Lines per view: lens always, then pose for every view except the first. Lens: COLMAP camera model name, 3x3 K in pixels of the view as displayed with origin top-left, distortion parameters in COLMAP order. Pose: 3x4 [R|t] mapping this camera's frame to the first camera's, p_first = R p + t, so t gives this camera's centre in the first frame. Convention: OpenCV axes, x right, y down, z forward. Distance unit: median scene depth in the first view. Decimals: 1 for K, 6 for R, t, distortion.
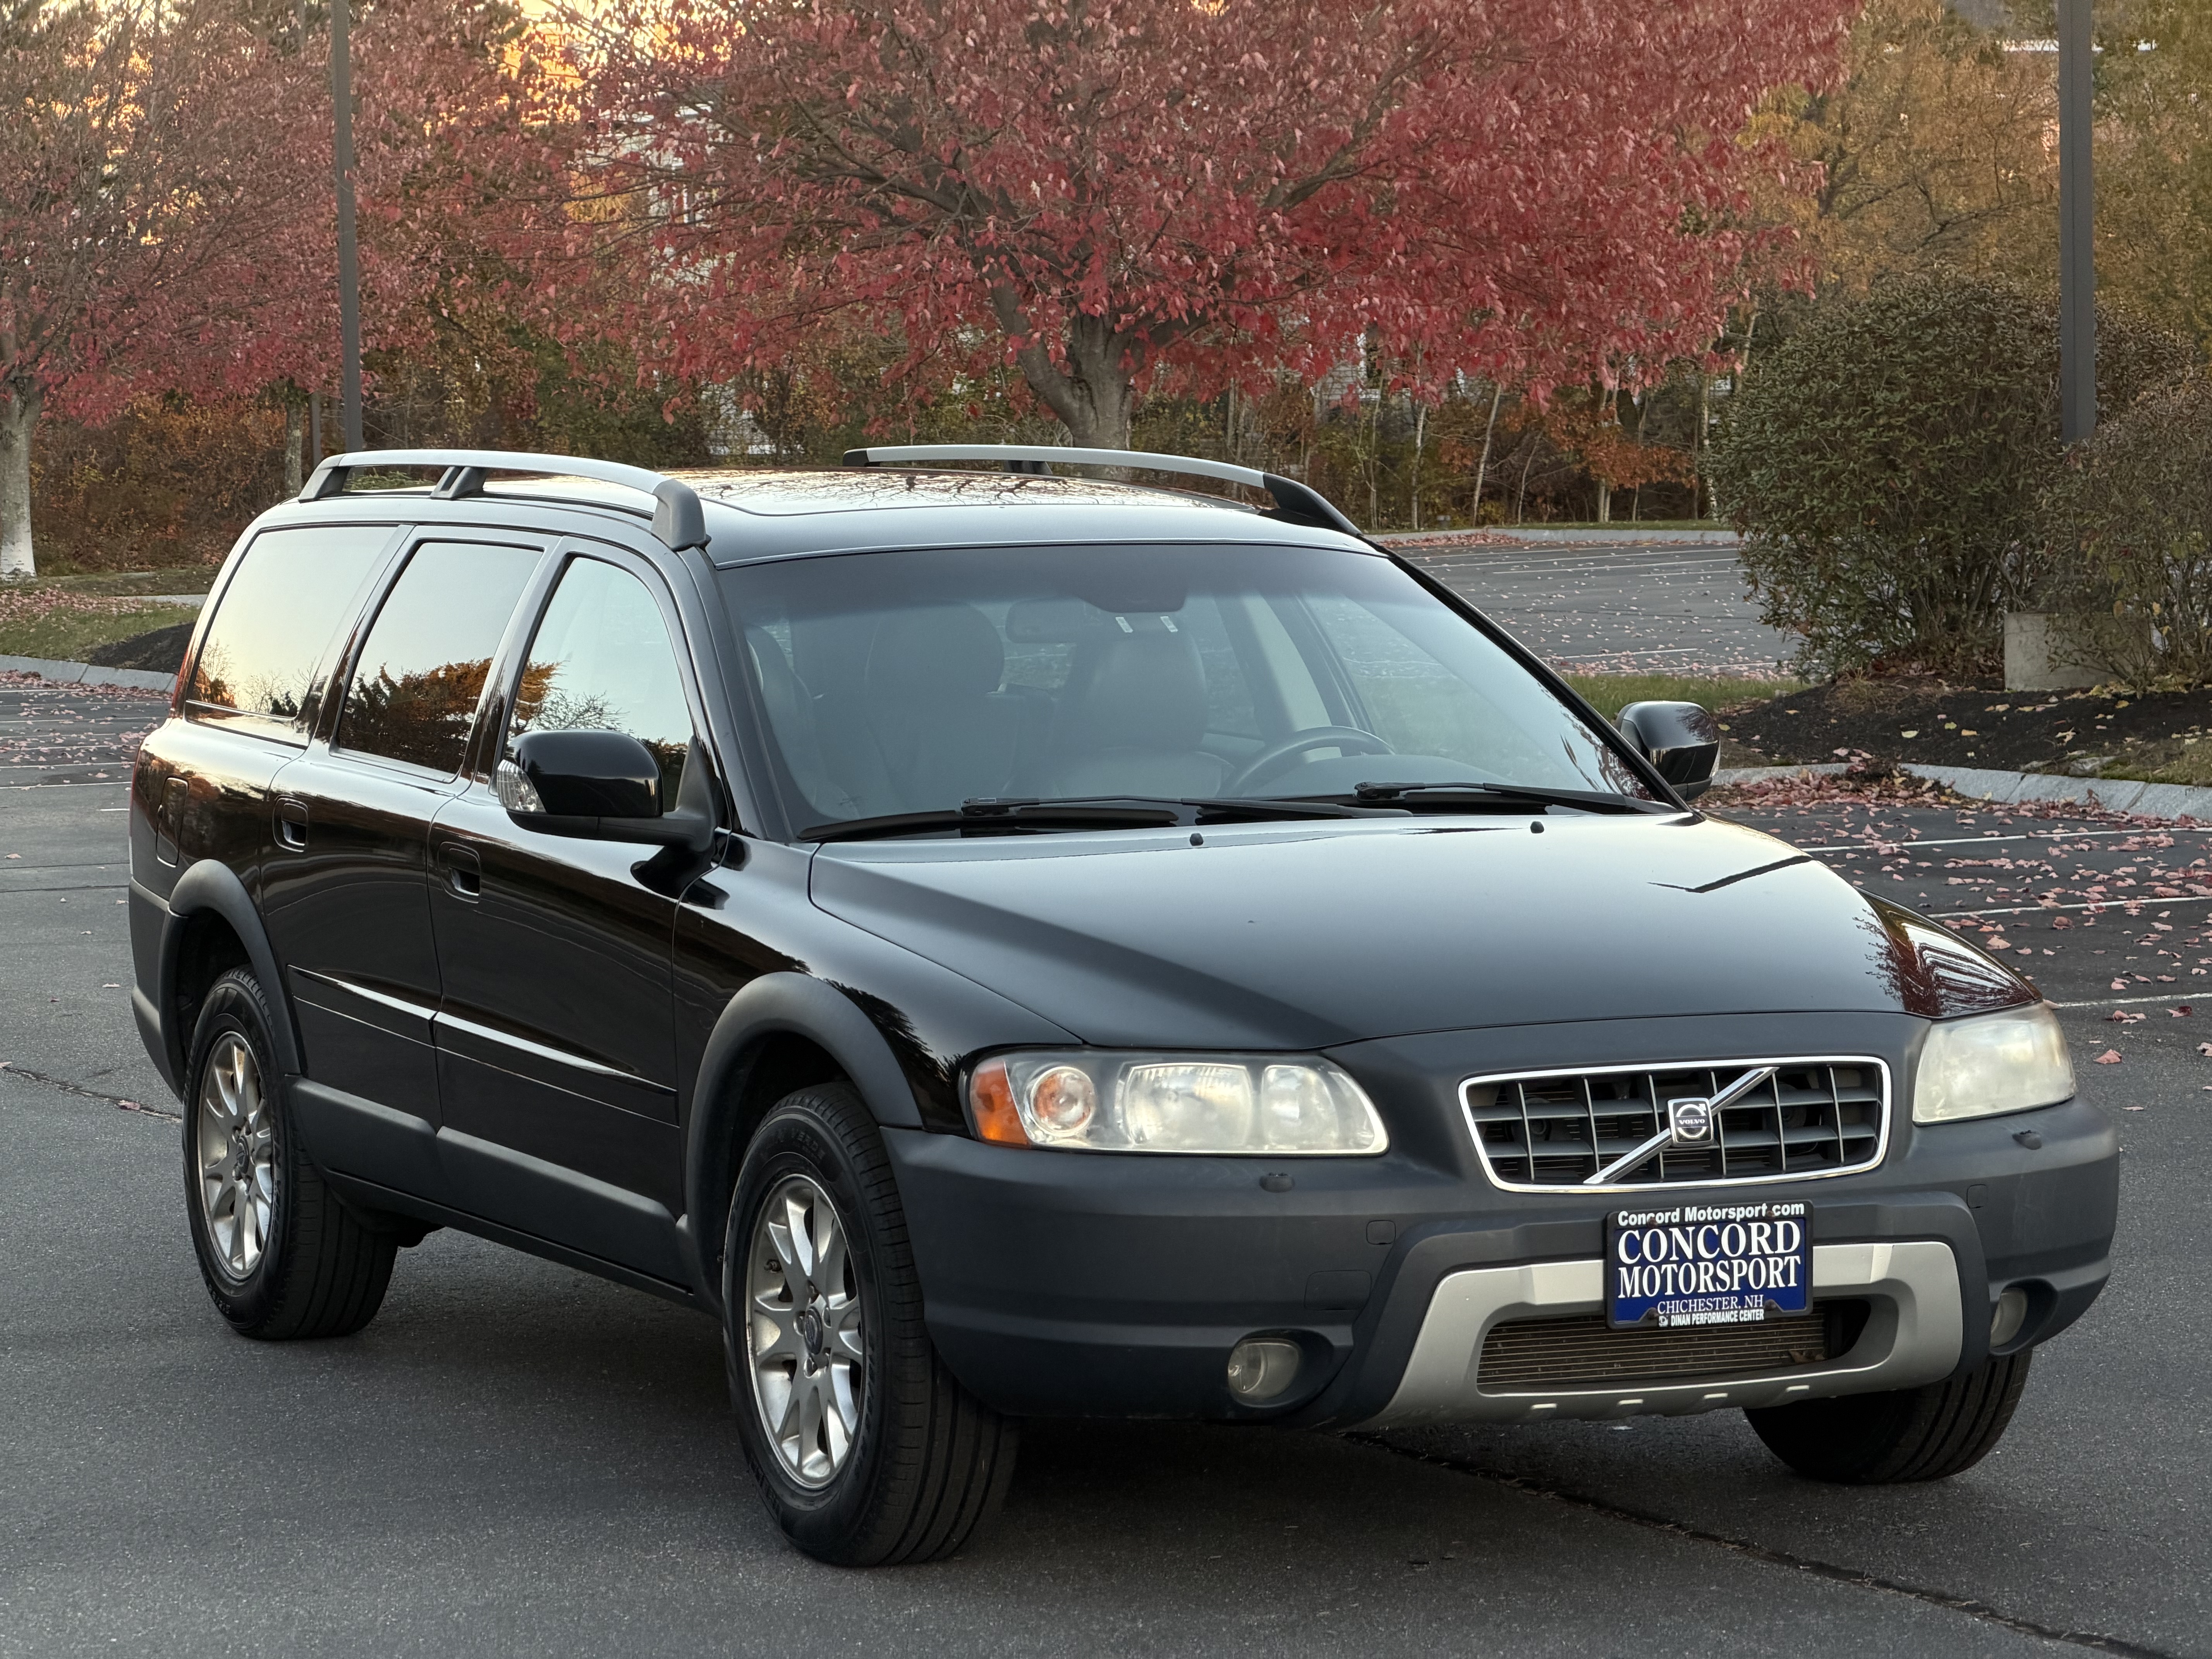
lens RADIAL K [[6765.3, 0, 1106.0], [0, 6765.3, 829.5], [0, 0, 1]] dist [0.100543, 1.727923]
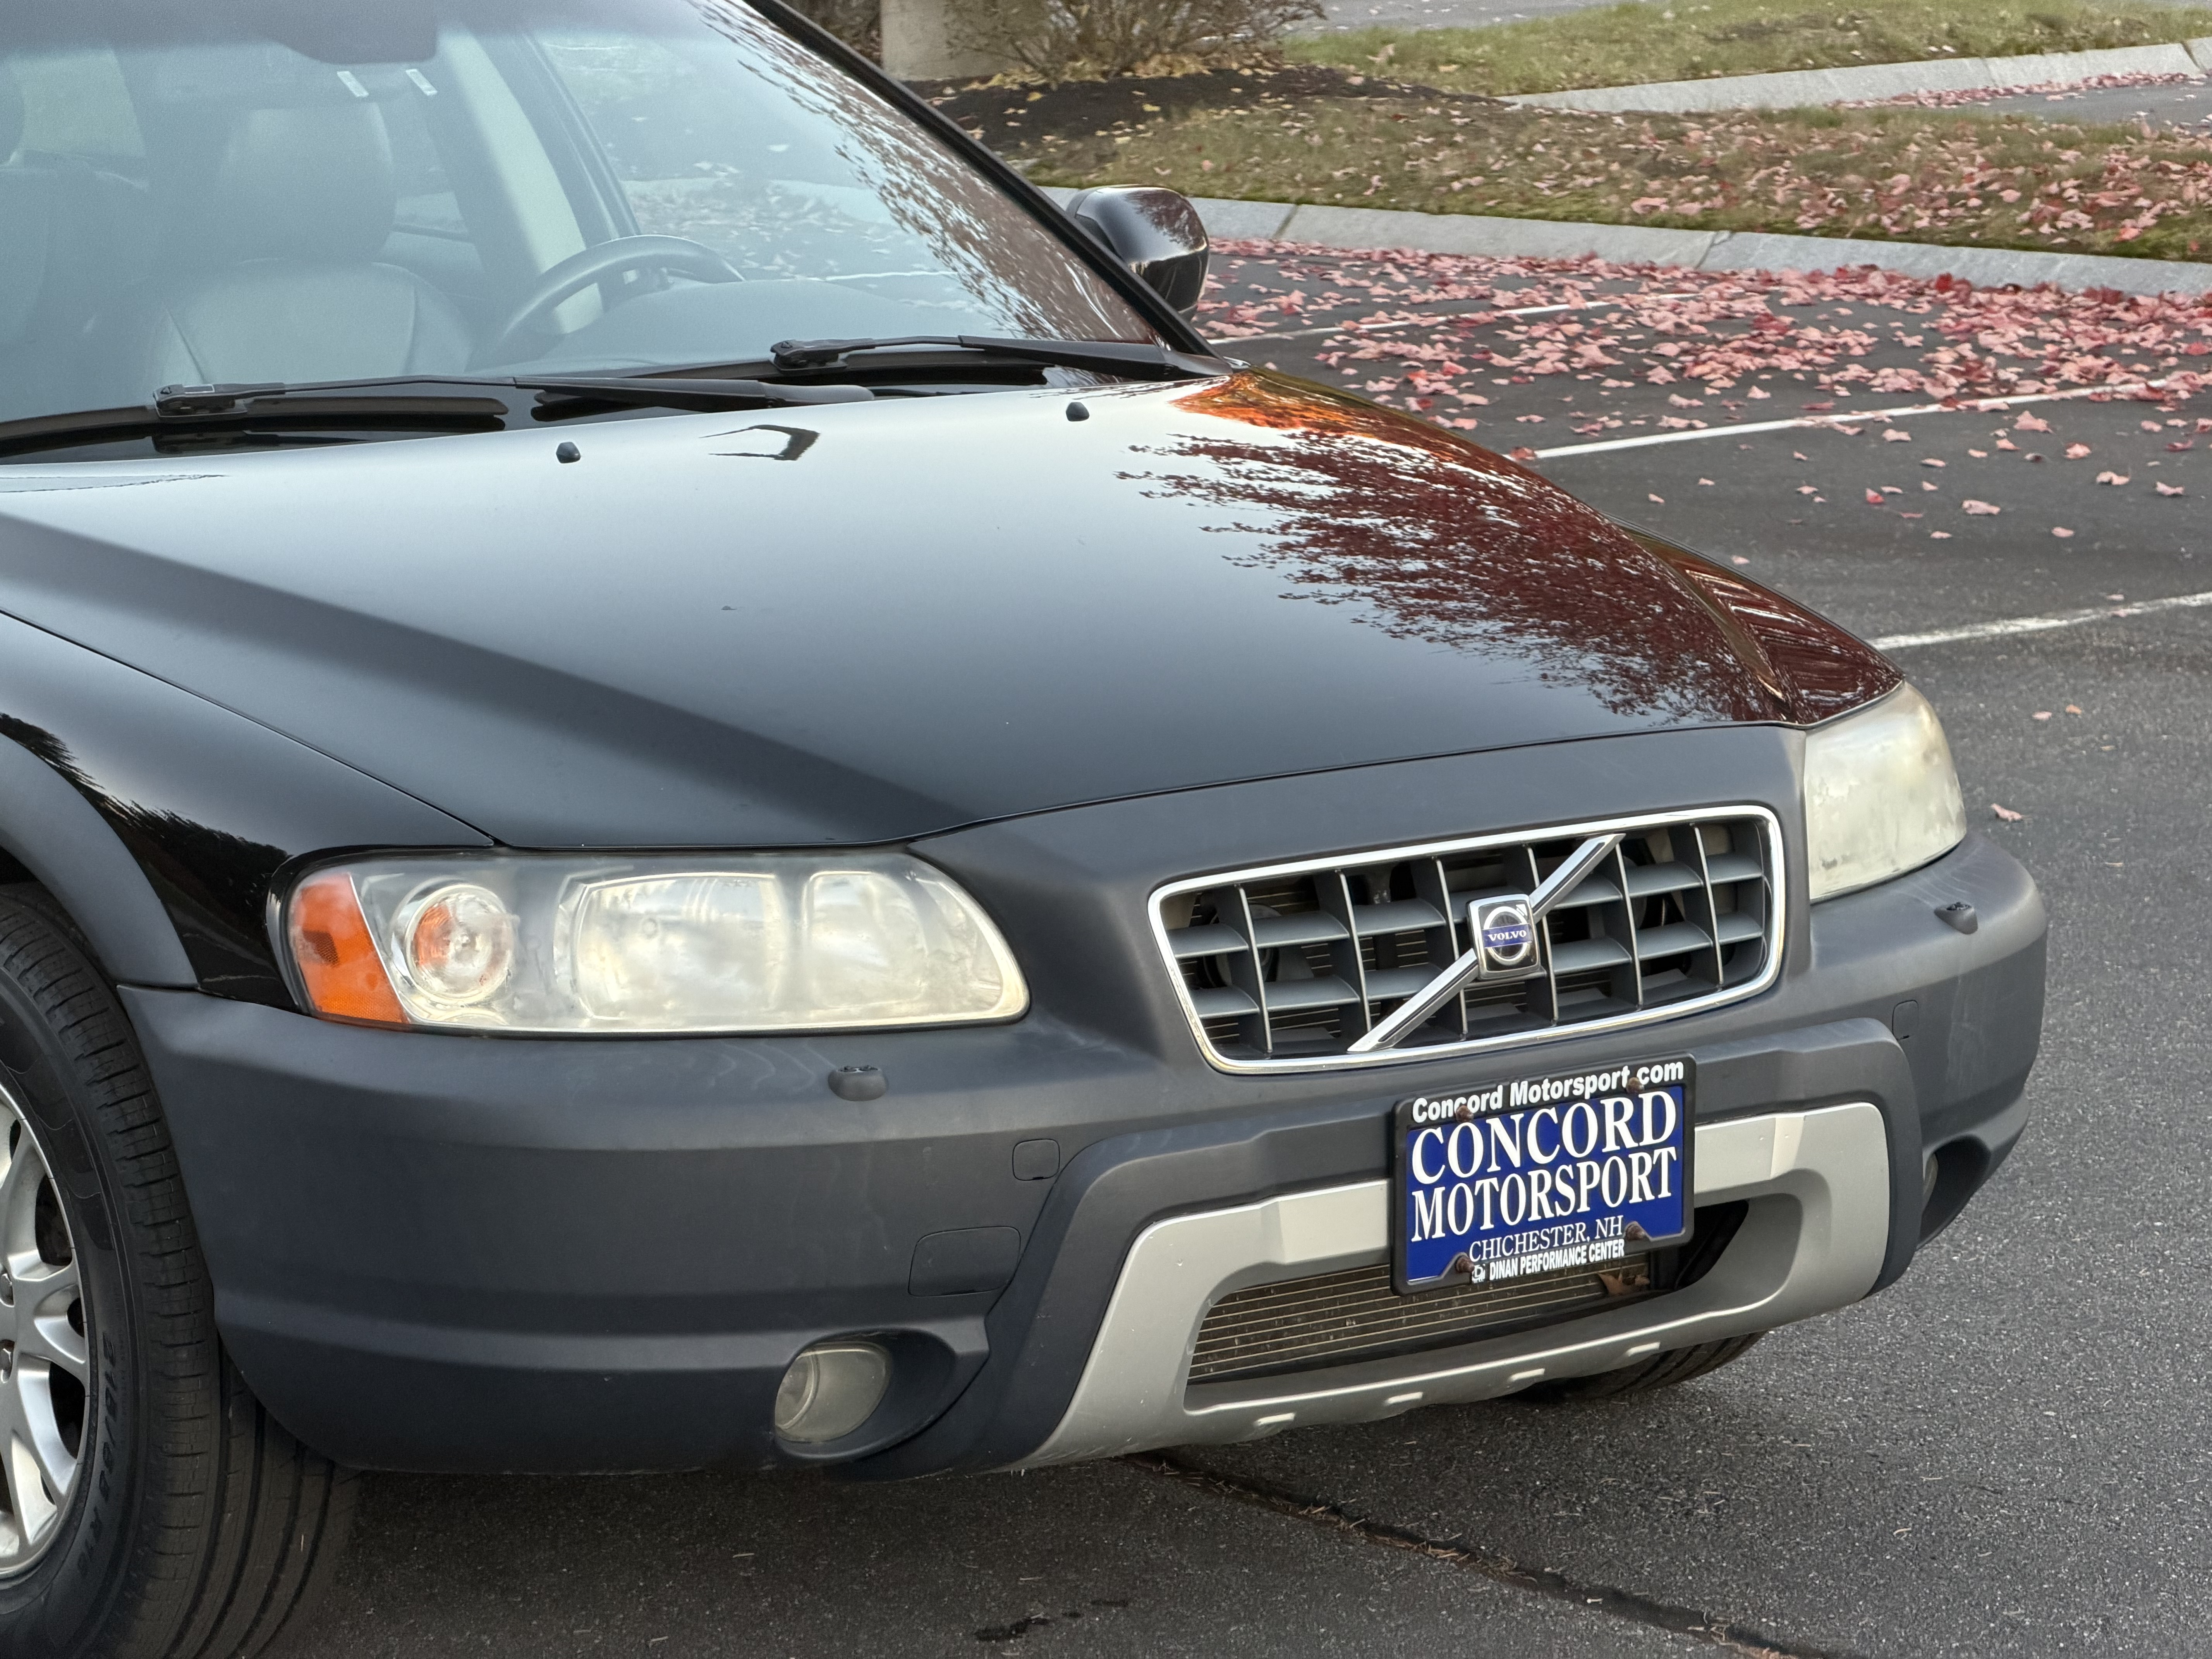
lens RADIAL K [[6765.3, 0, 1106.0], [0, 6765.3, 829.5], [0, 0, 1]] dist [0.100543, 1.727923]
pose [[0.977060, -0.035549, 0.209975, -0.073538], [0.015484, 0.995218, 0.096442, -0.024469], [-0.212399, -0.090978, 0.972939, 0.426316]]
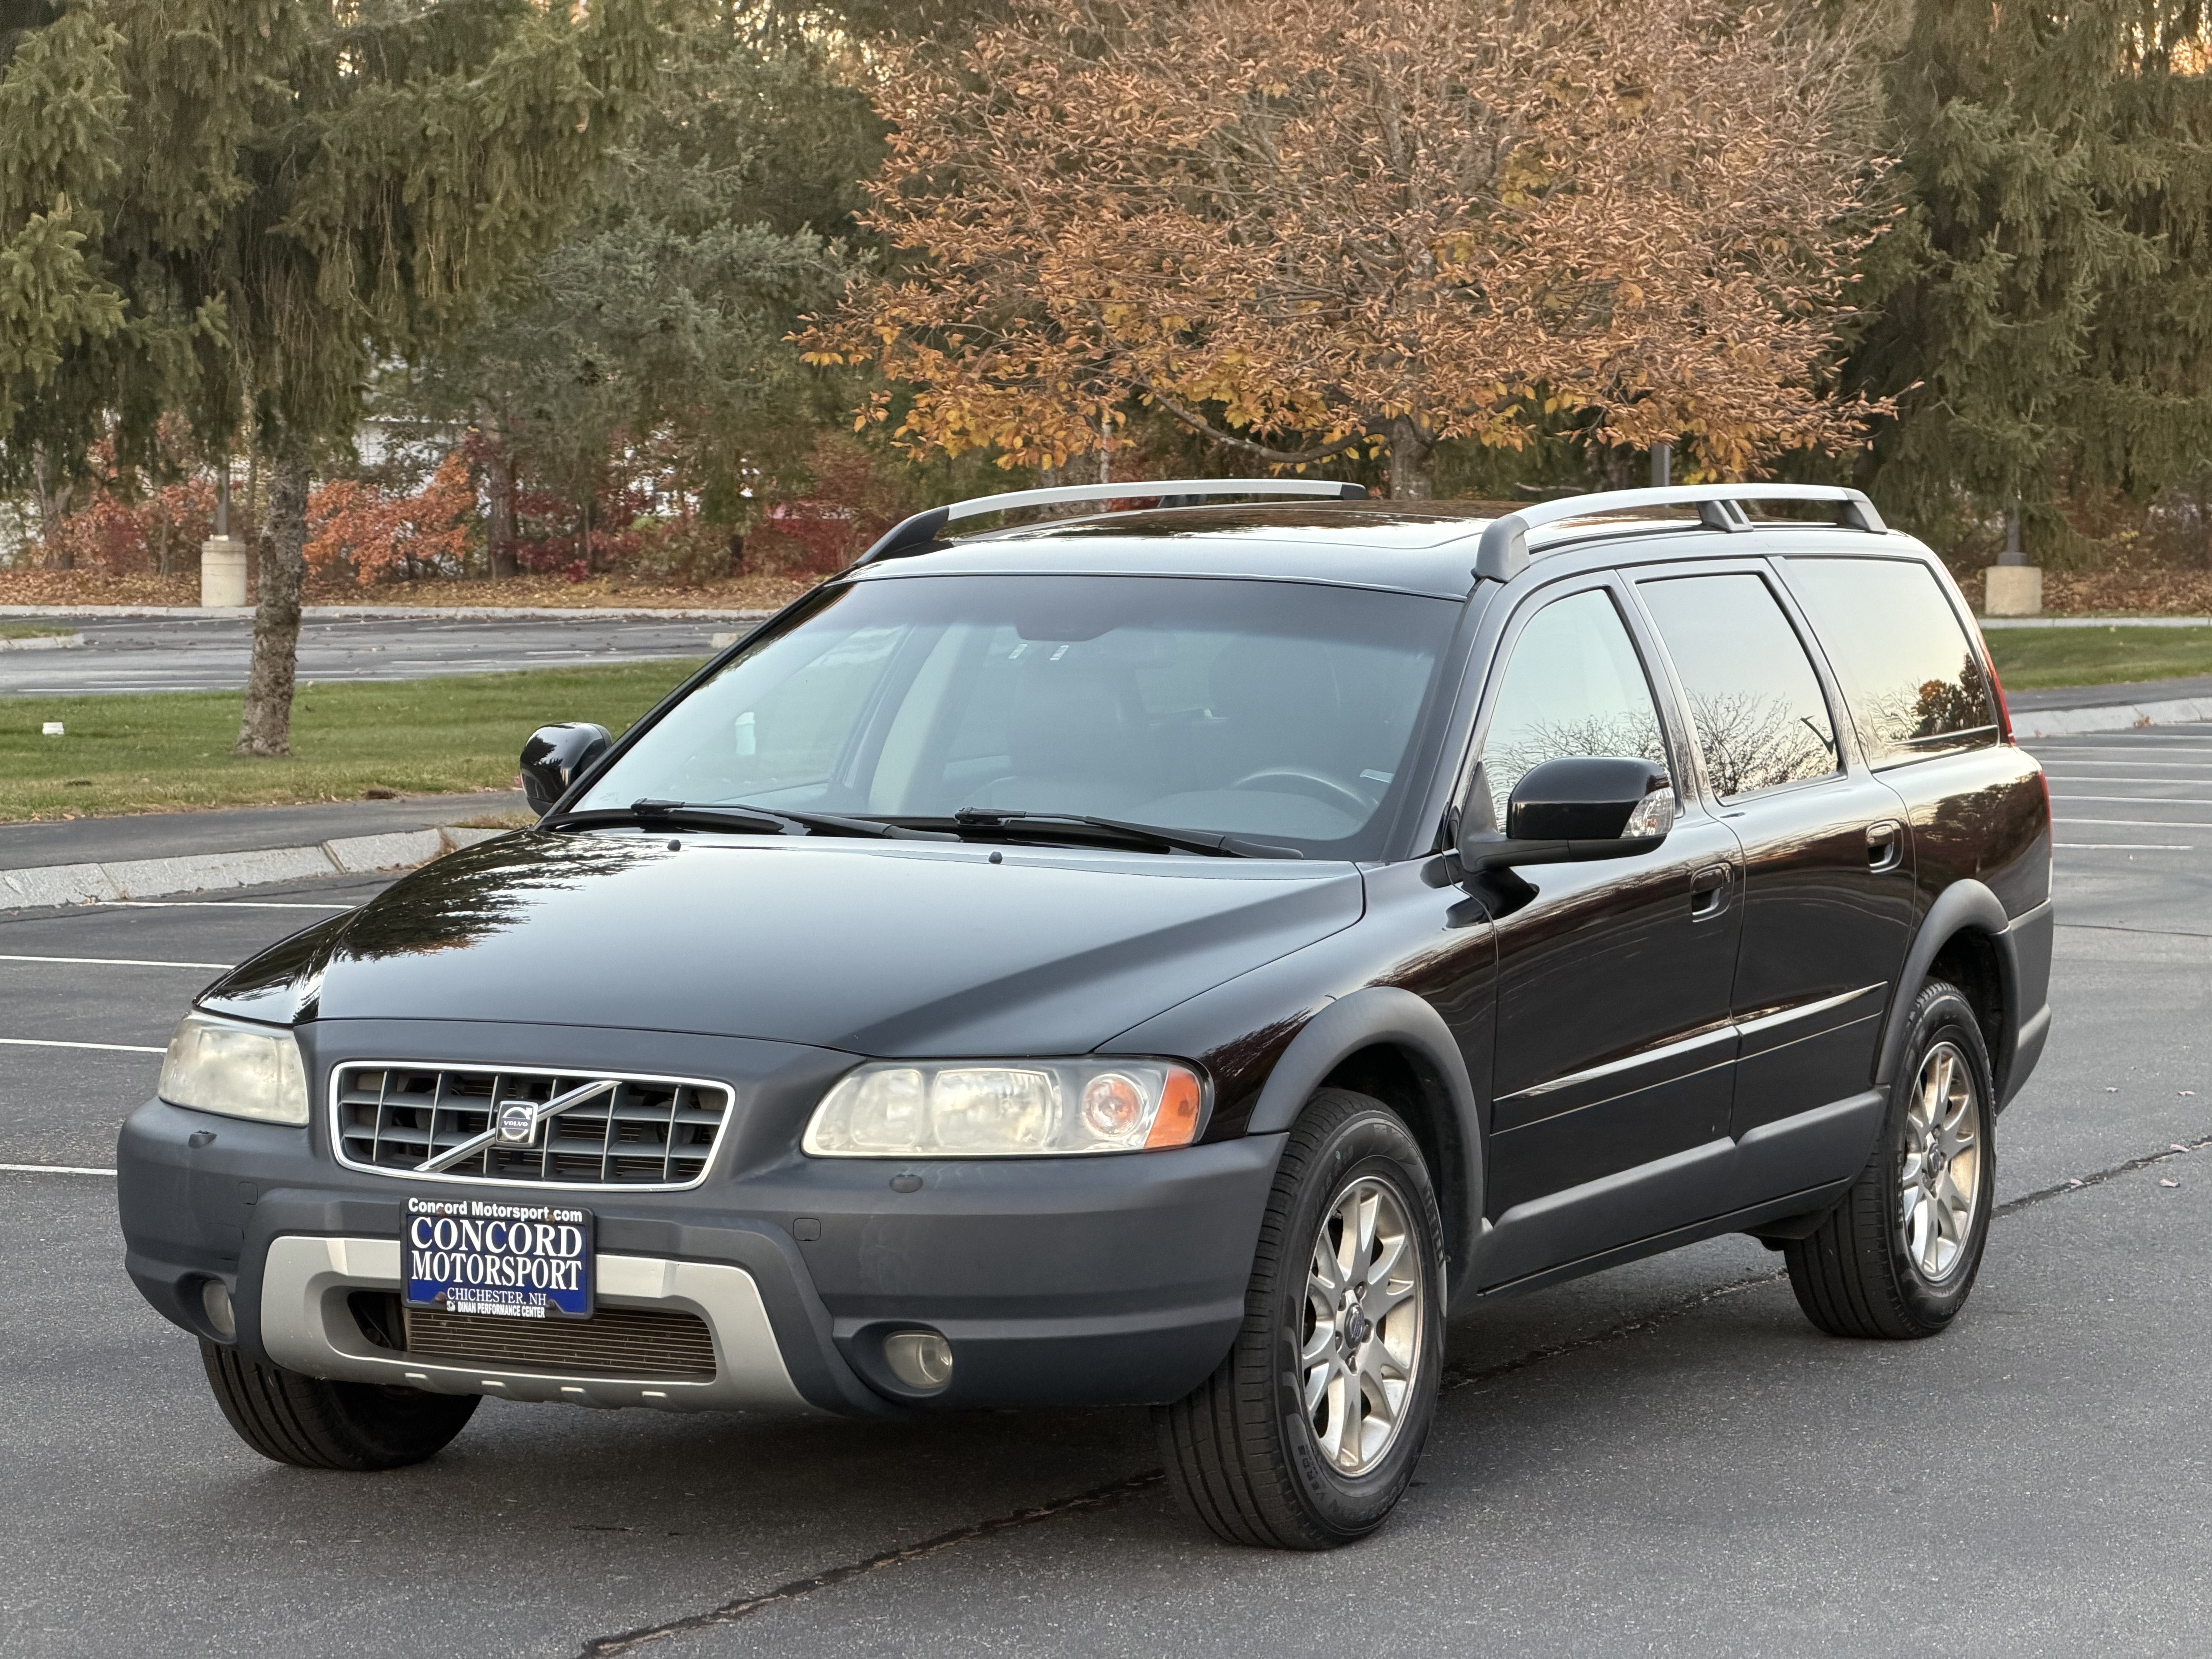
lens RADIAL K [[6765.3, 0, 1106.0], [0, 6765.3, 829.5], [0, 0, 1]] dist [0.100543, 1.727923]
pose [[0.636895, 0.055263, -0.768968, 0.955110], [-0.058635, 0.998011, 0.023159, -0.032480], [0.768718, 0.030339, 0.638868, 0.395111]]
